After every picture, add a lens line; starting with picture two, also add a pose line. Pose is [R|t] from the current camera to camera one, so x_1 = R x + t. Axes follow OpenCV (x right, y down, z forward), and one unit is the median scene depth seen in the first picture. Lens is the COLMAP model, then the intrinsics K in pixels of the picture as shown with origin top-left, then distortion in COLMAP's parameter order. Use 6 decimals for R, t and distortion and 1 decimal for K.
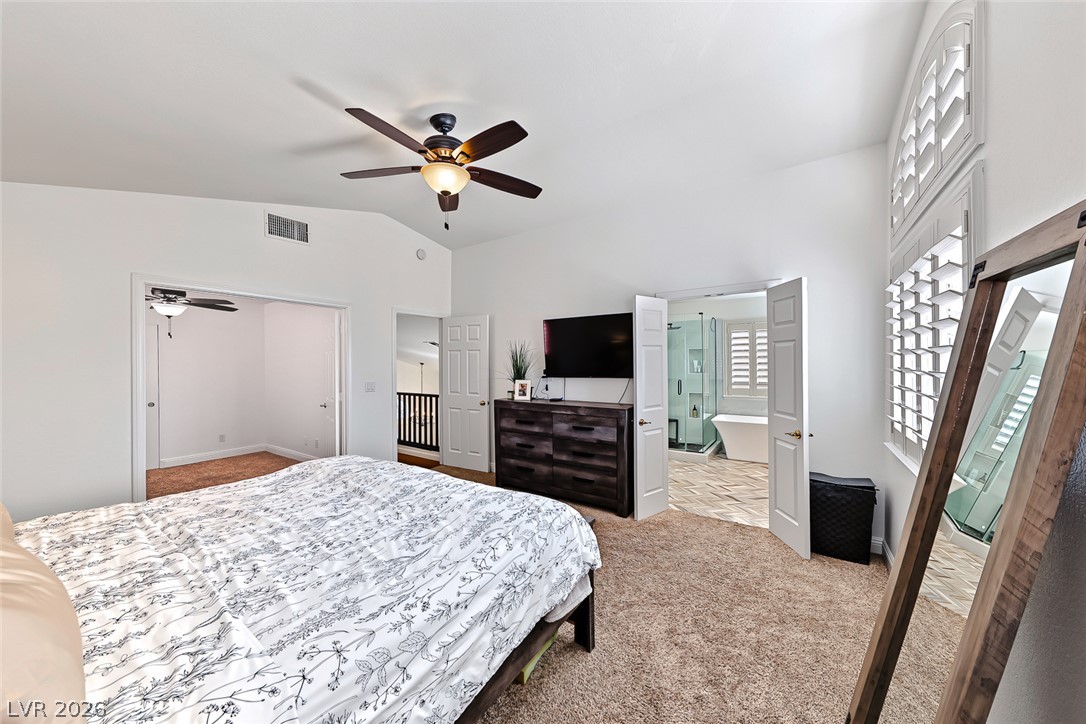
lens RADIAL K [[380.8, 0, 545.6], [0, 380.8, 361.1], [0, 0, 1]] dist [-0.002503, 0.001499]
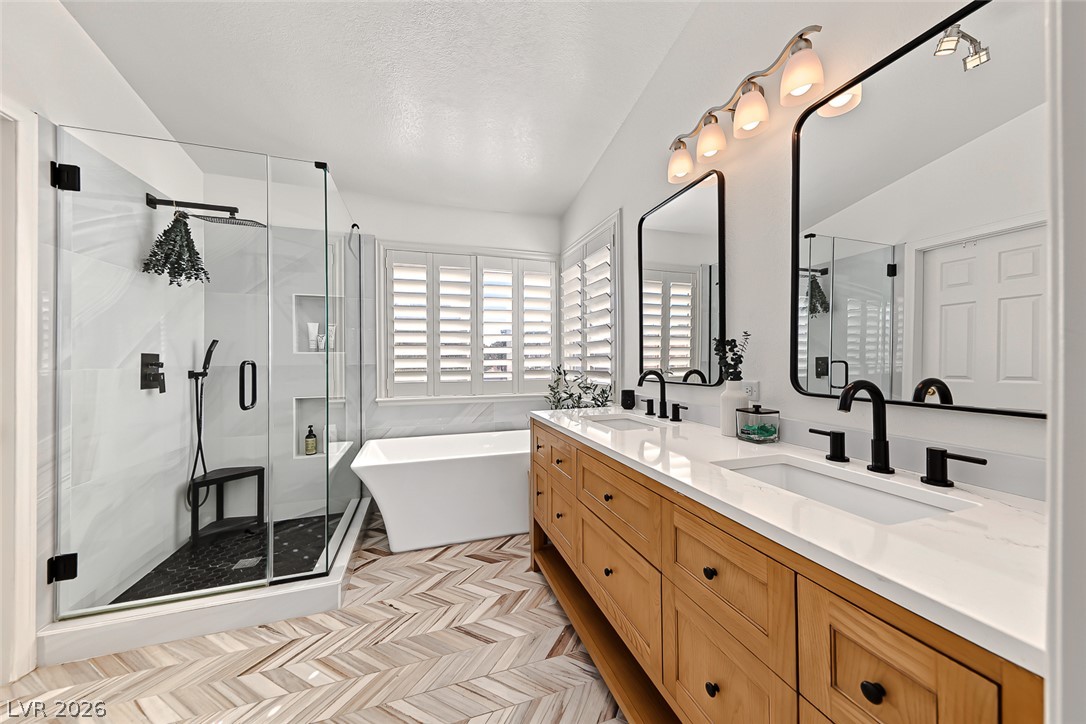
lens RADIAL K [[380.8, 0, 549.0], [0, 380.8, 358.6], [0, 0, 1]] dist [-0.002503, 0.001499]
pose [[0.620075, 0.000965, 0.784542, 0.234465], [-0.003307, 0.999994, 0.001384, 0.040156], [-0.784535, -0.003453, 0.620074, 0.550869]]
